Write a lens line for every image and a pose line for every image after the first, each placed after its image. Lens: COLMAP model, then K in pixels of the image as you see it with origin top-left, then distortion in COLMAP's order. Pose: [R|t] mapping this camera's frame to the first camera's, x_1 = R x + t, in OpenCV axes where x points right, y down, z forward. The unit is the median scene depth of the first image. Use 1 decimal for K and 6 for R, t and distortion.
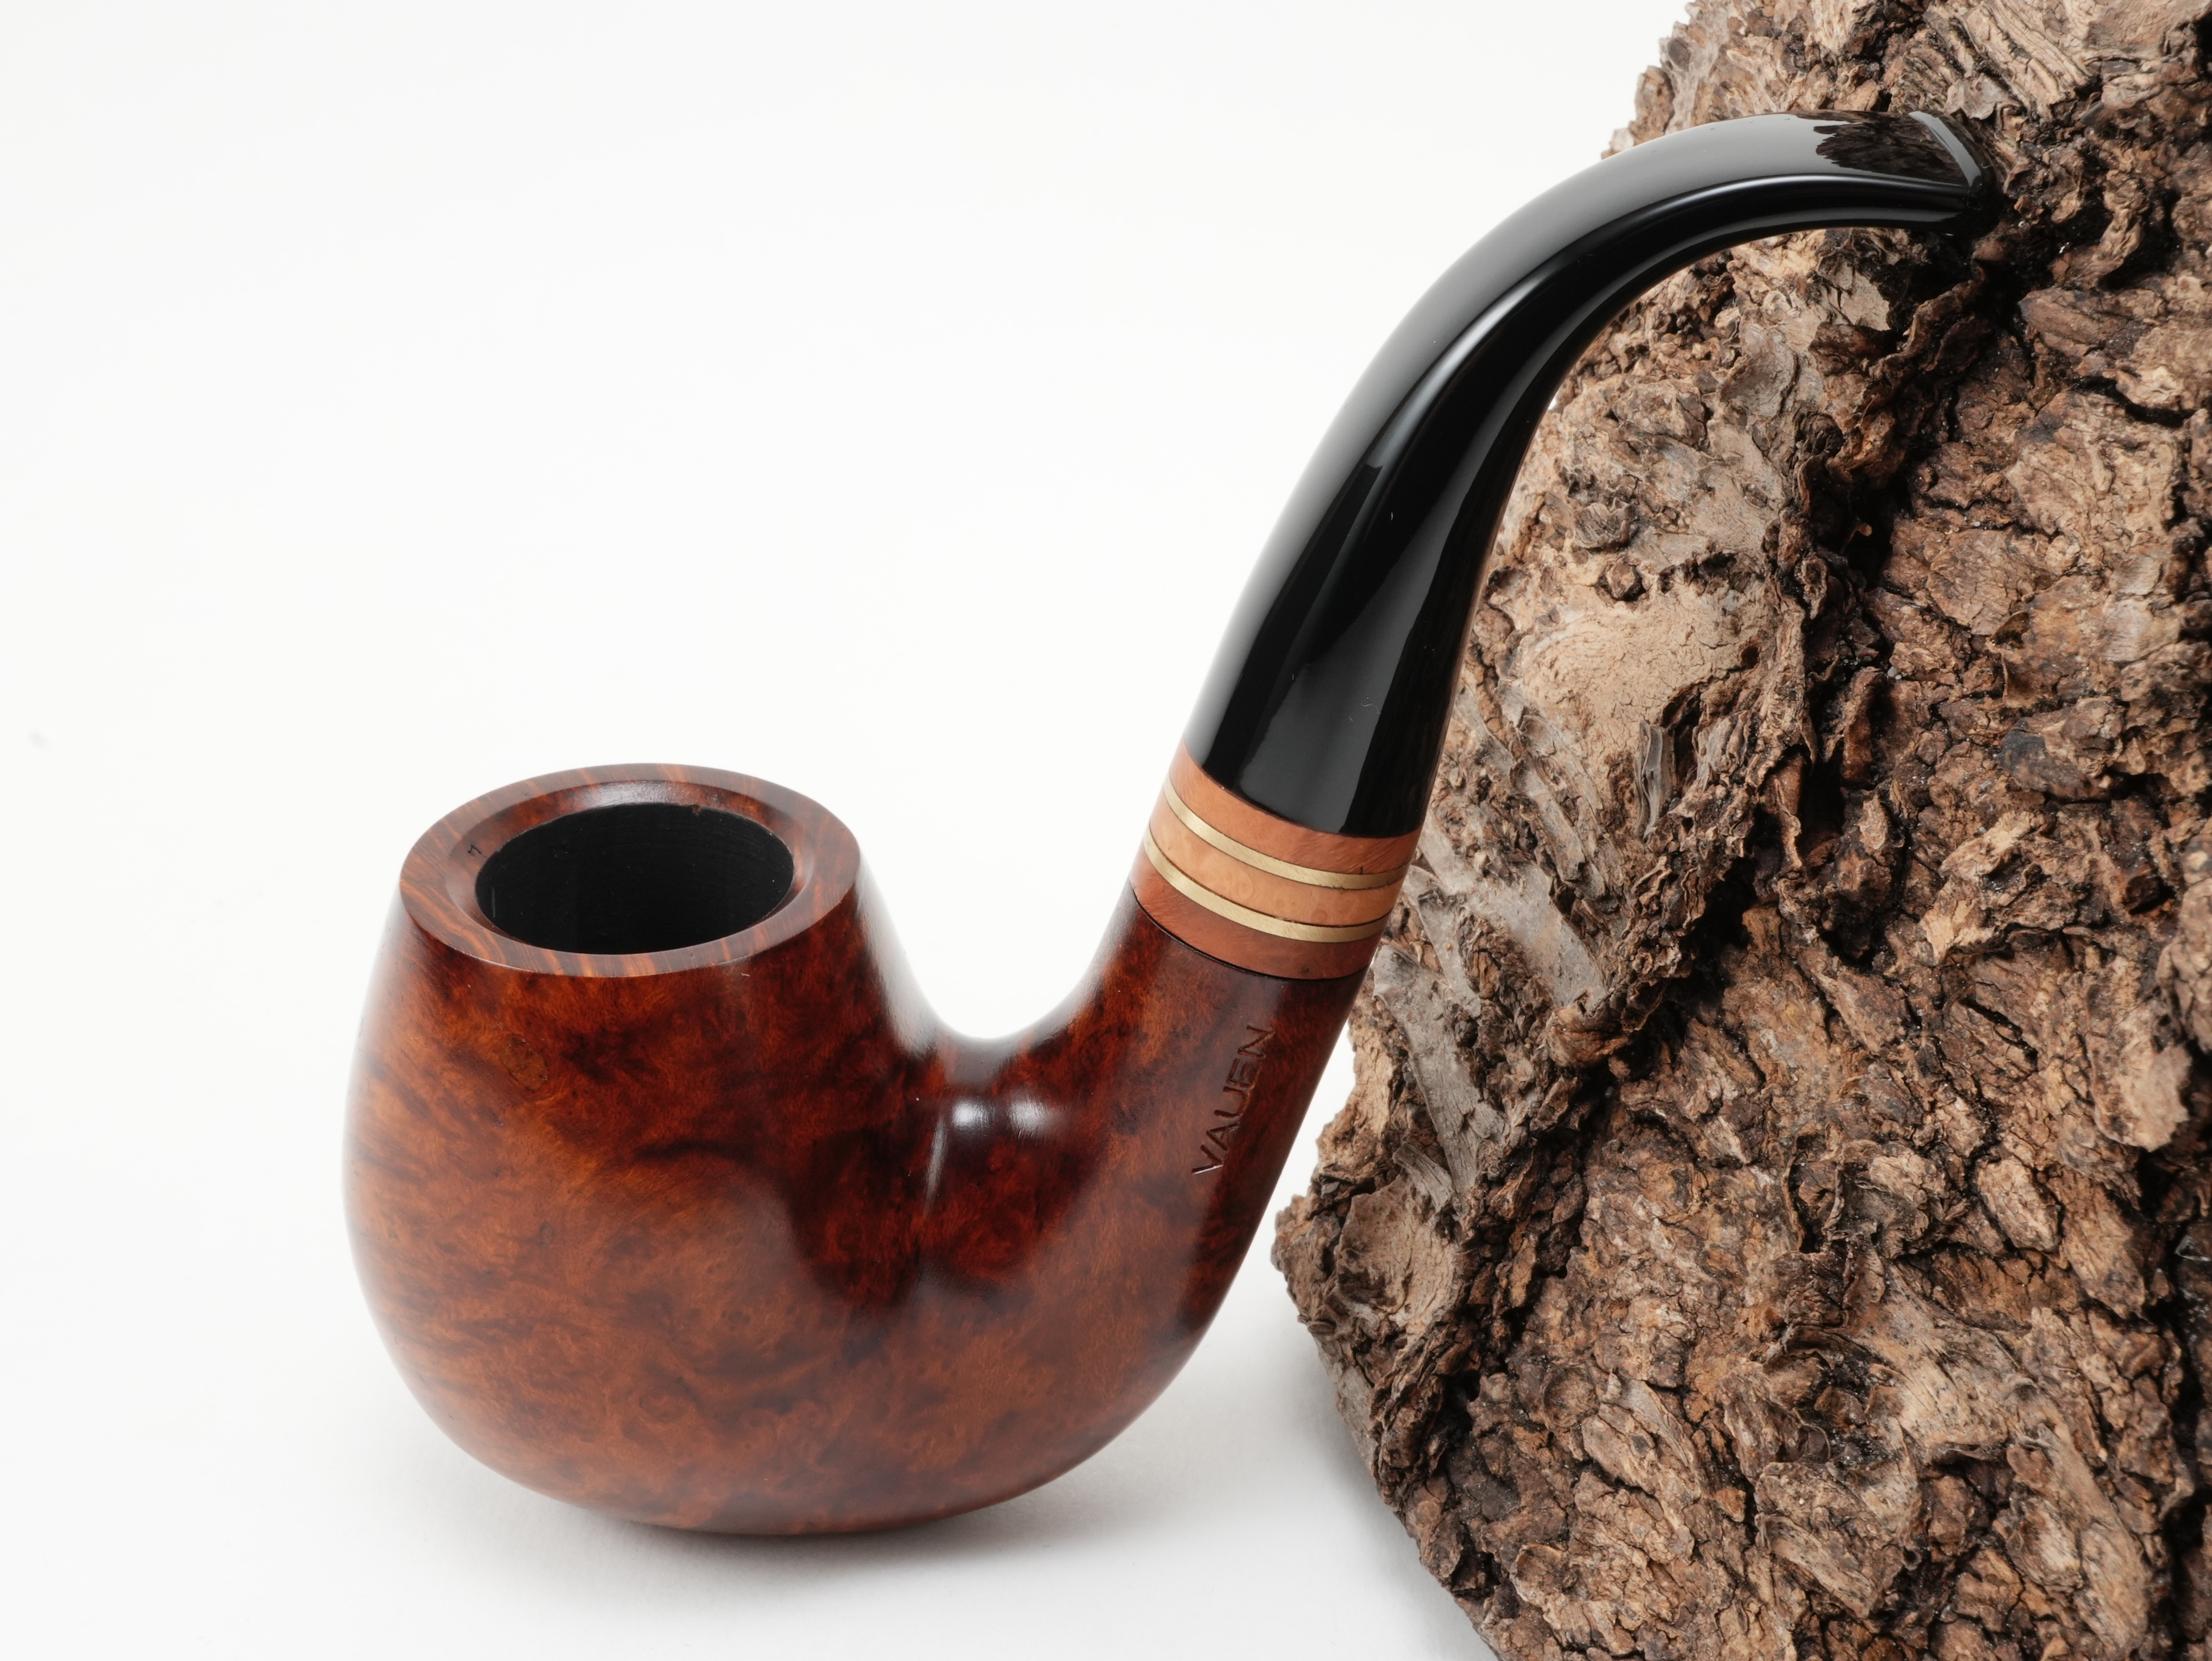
lens RADIAL K [[3167.3, 0, 1117.9], [0, 3167.3, 824.0], [0, 0, 1]] dist [-0.006328, 0.000000]
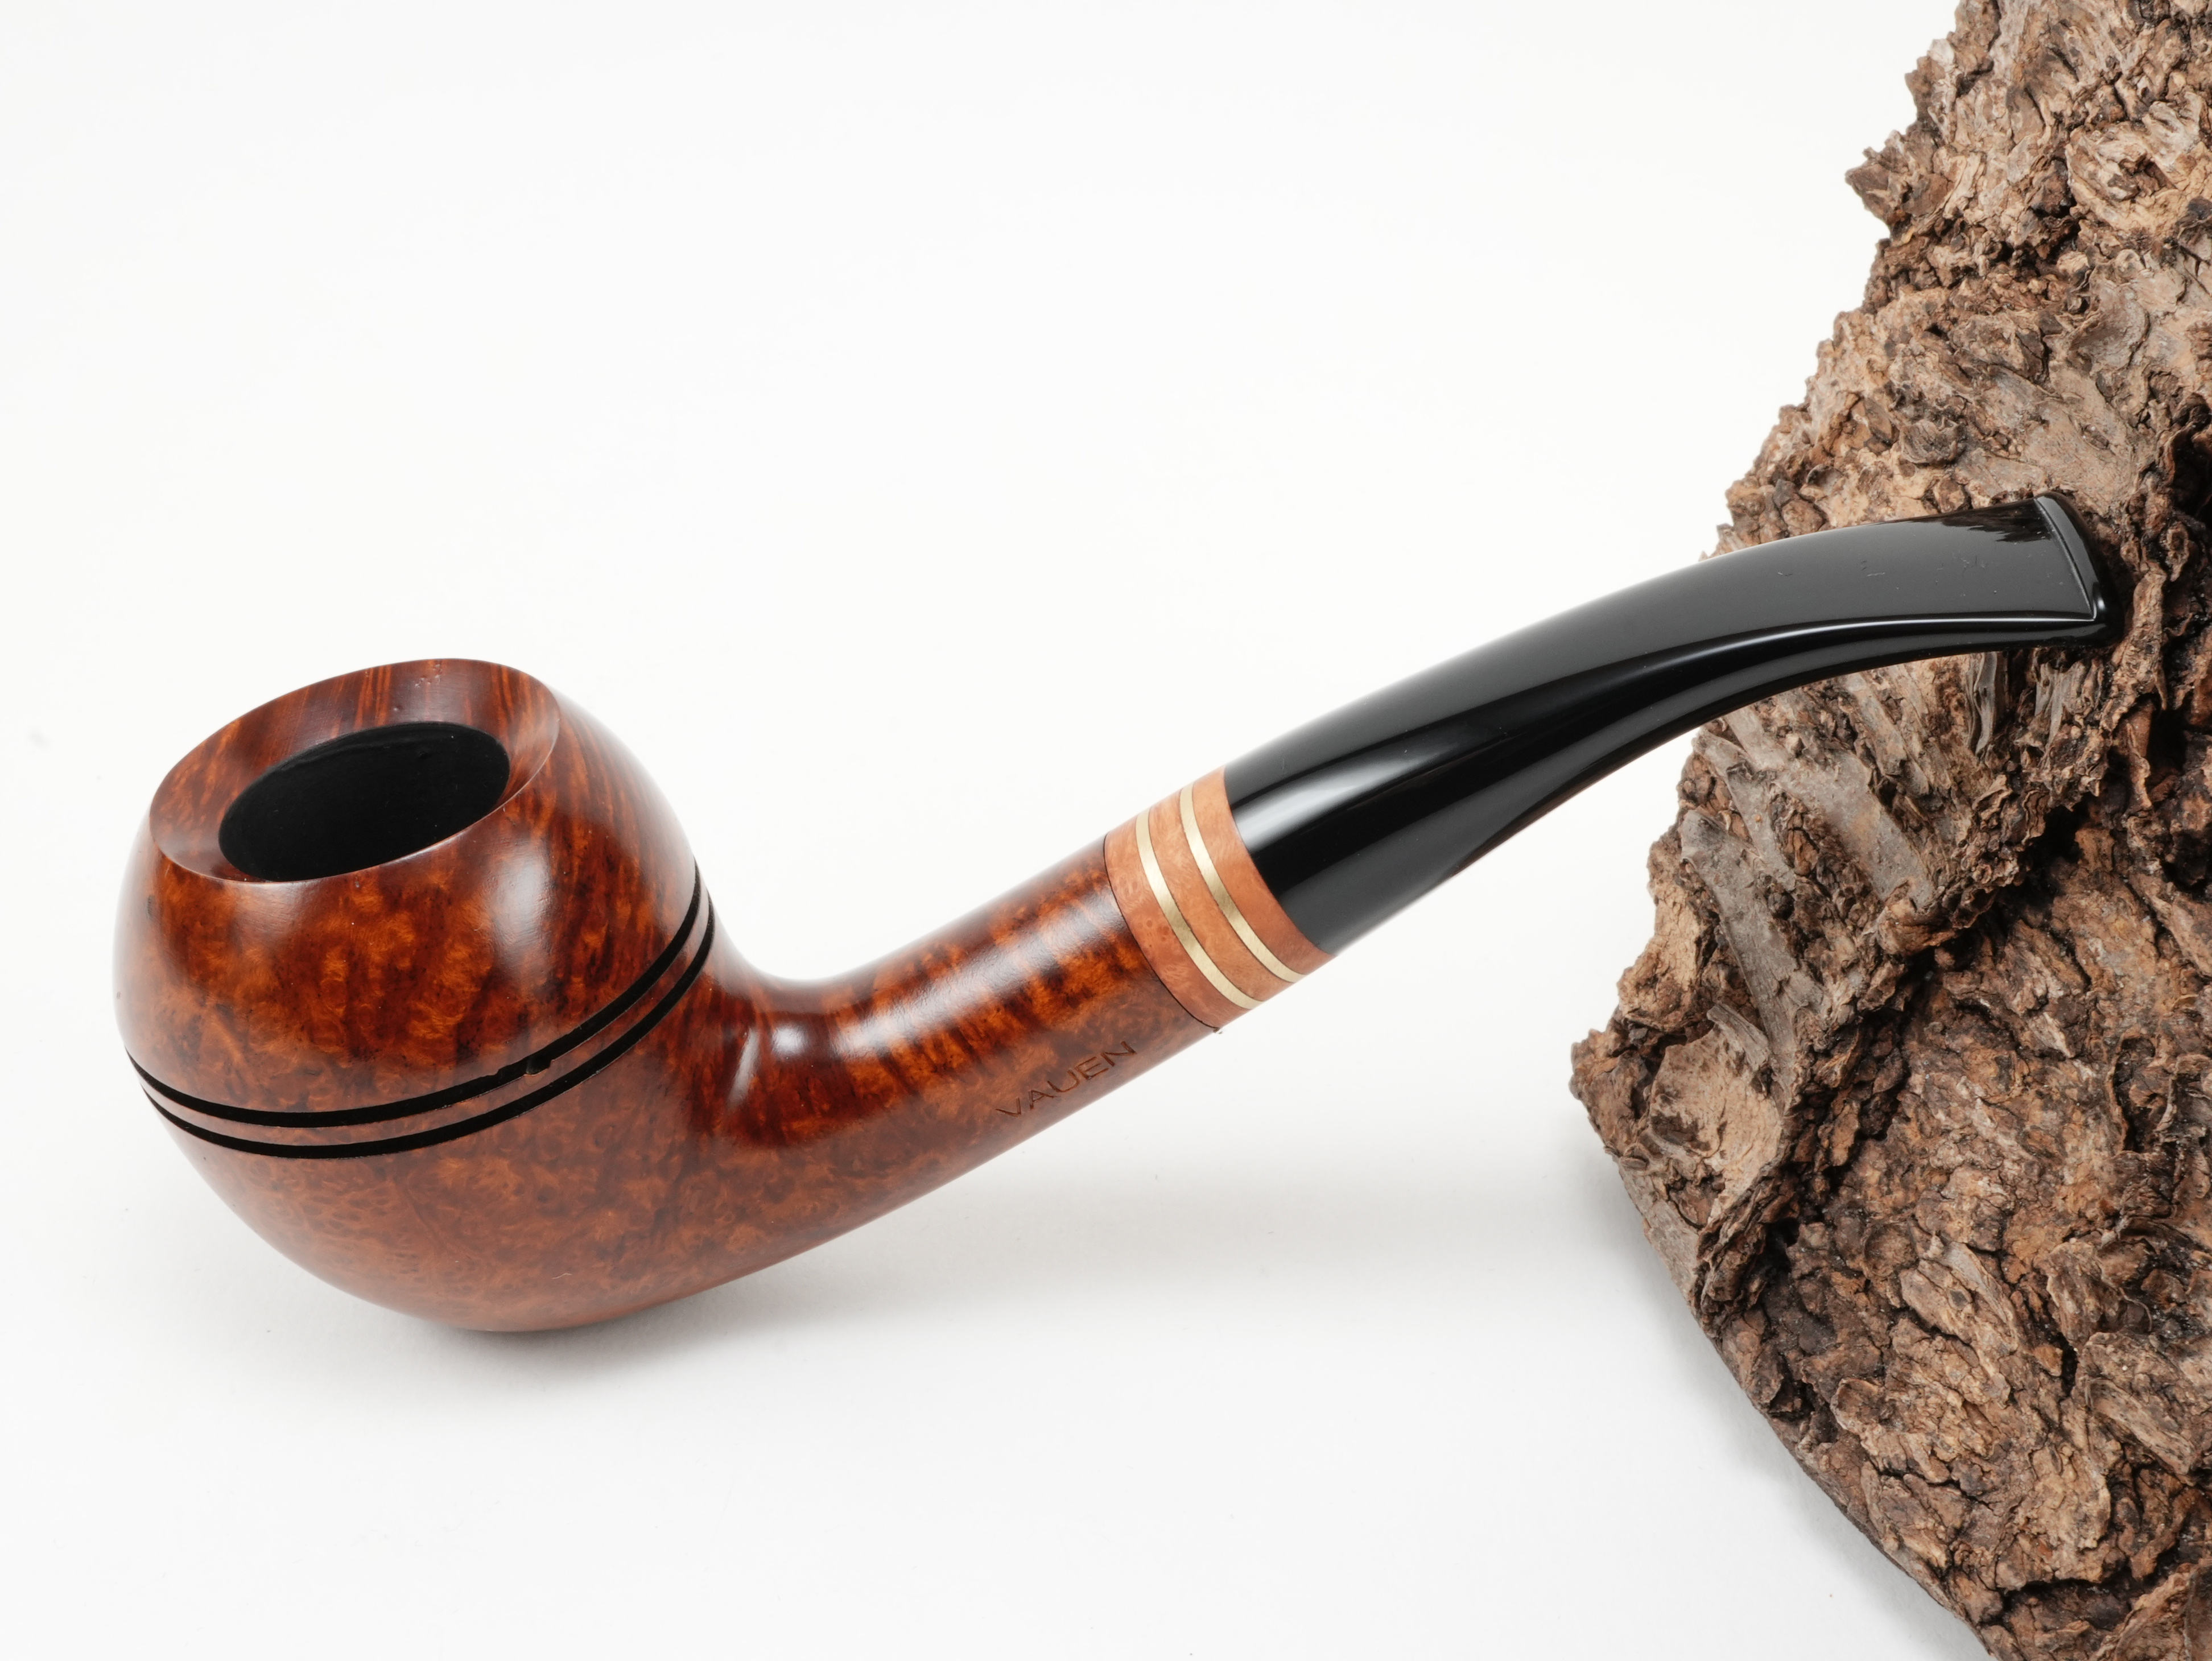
lens RADIAL K [[3167.3, 0, 1113.3], [0, 3167.3, 832.9], [0, 0, 1]] dist [-0.006328, 0.000000]
pose [[0.999779, 0.017617, 0.011429, -0.149003], [-0.018916, 0.991868, 0.125859, -0.102671], [-0.009118, -0.126047, 0.991982, -0.090046]]
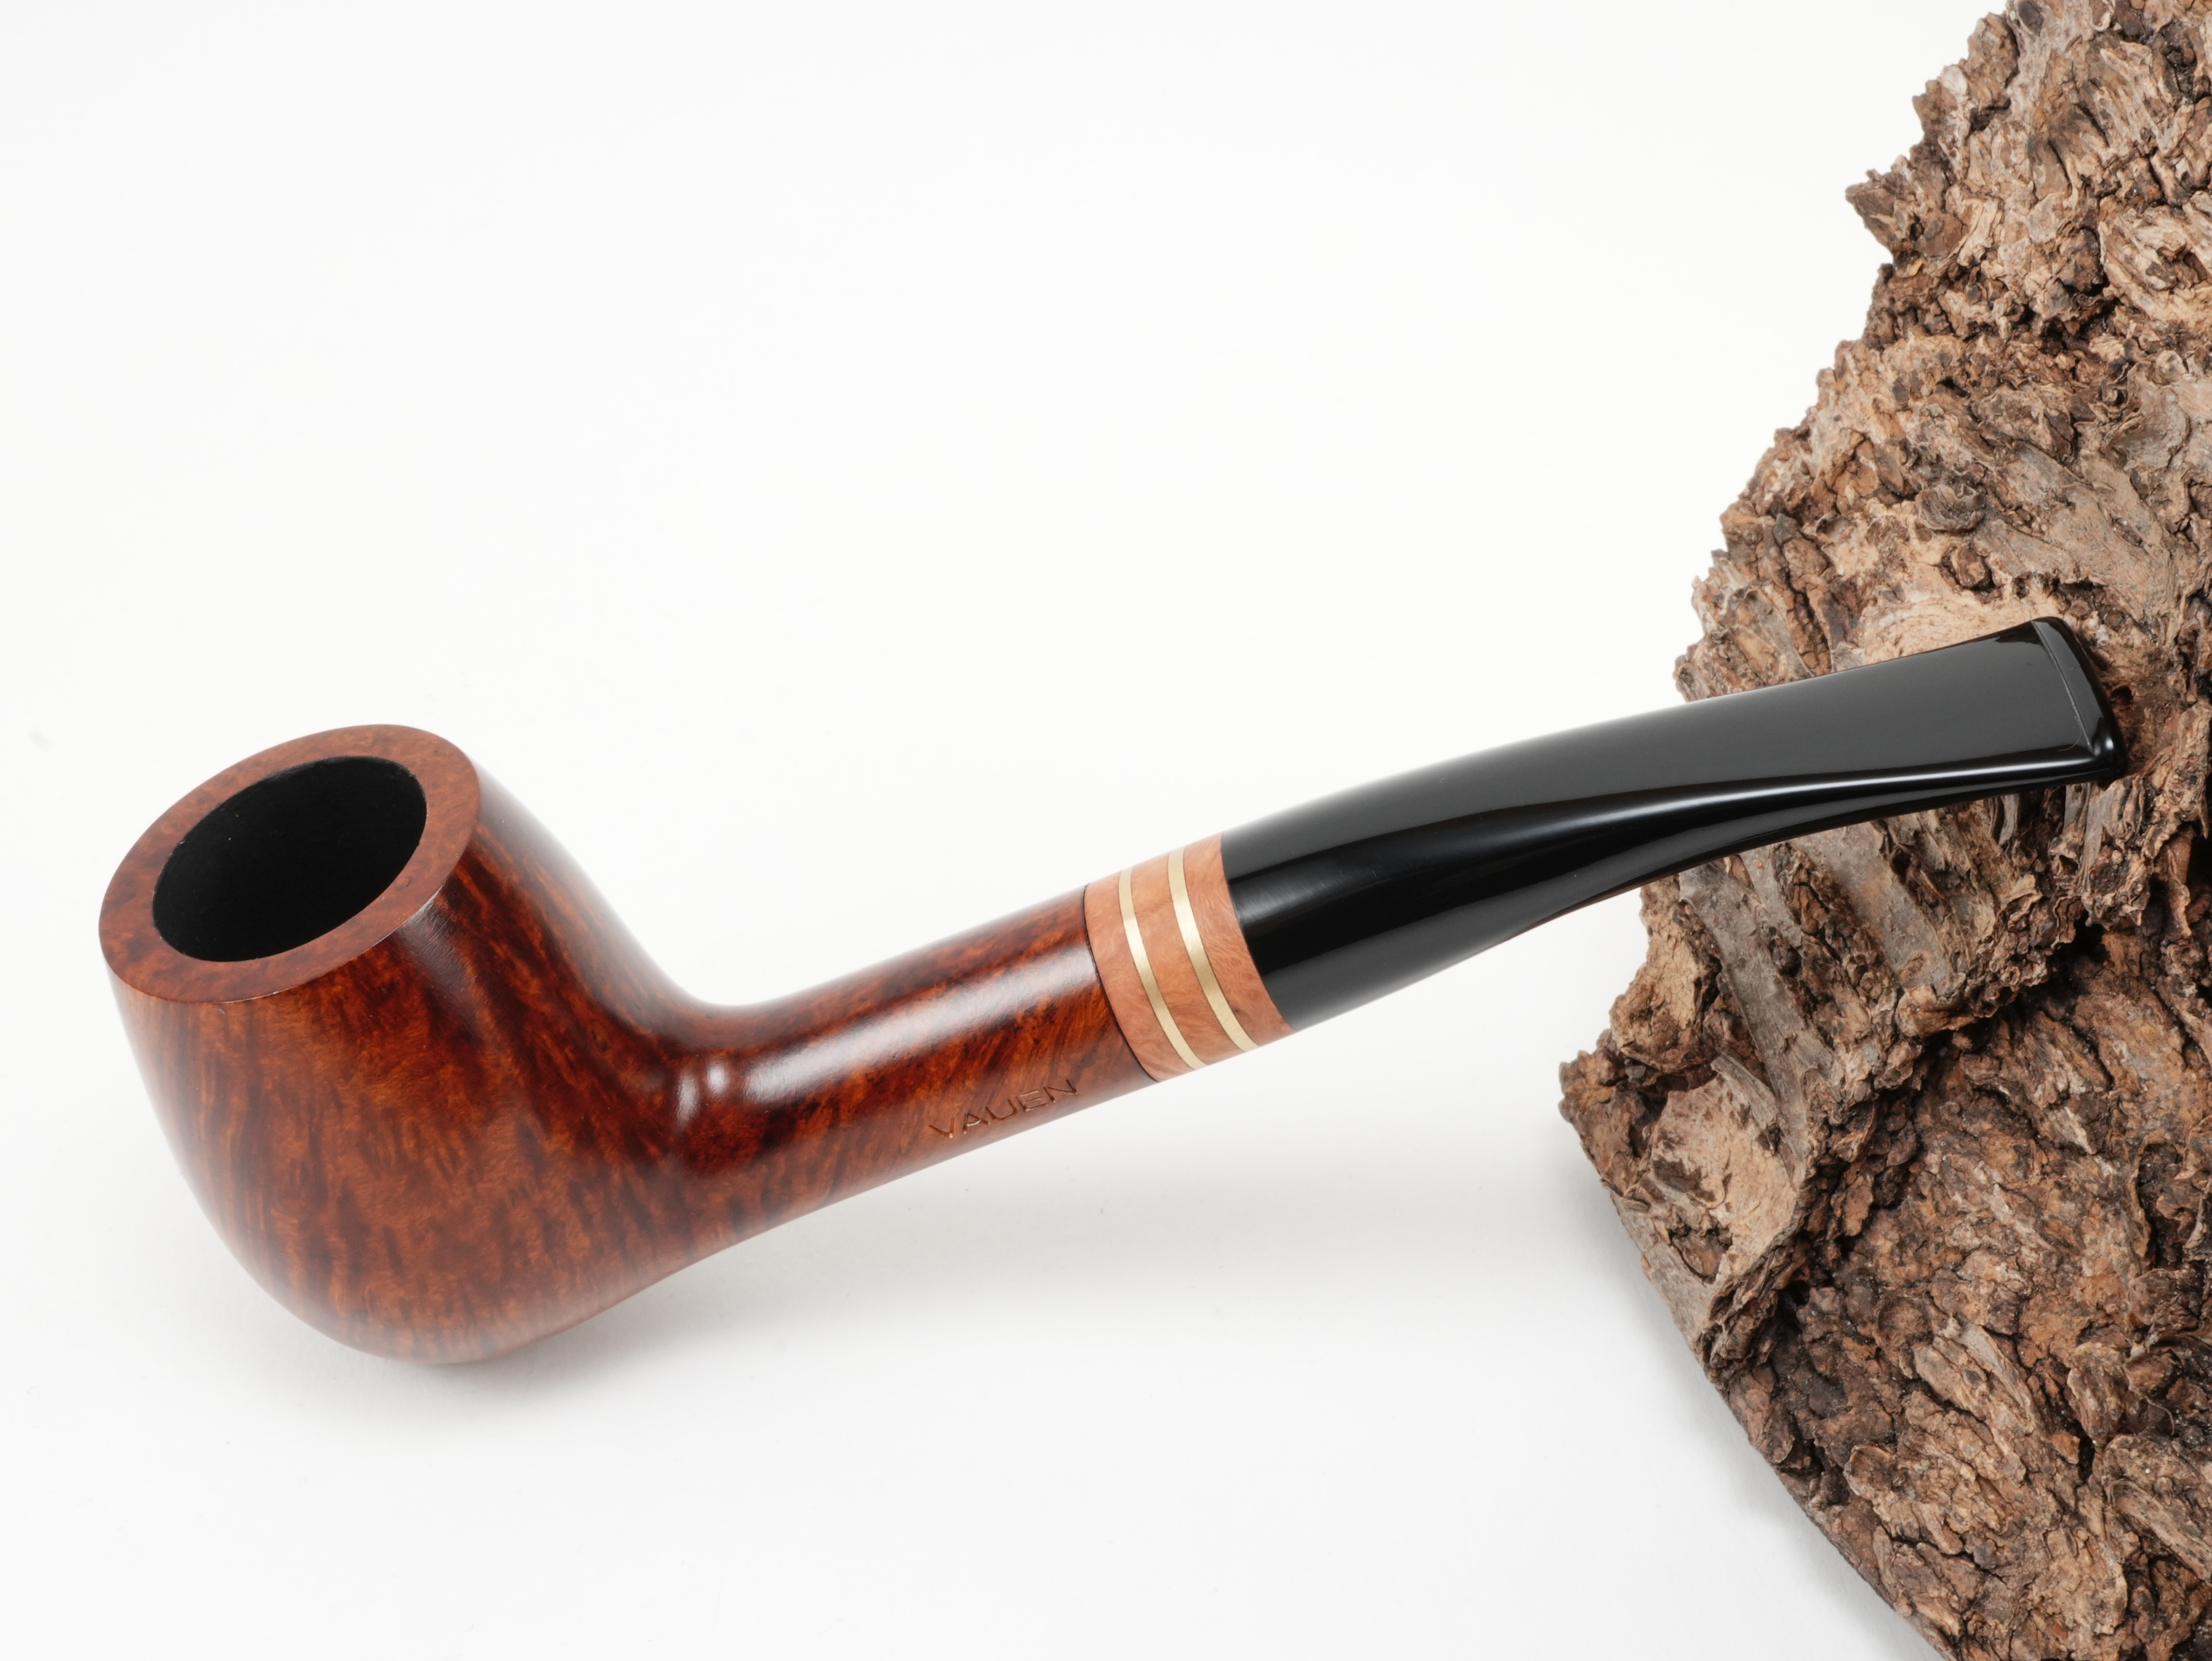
lens RADIAL K [[3167.3, 0, 1108.1], [0, 3167.3, 840.3], [0, 0, 1]] dist [-0.006328, 0.000000]
pose [[0.996395, -0.001109, 0.084828, -0.244768], [-0.019621, 0.969793, 0.243138, -0.265917], [-0.082536, -0.243926, 0.966275, -0.042095]]
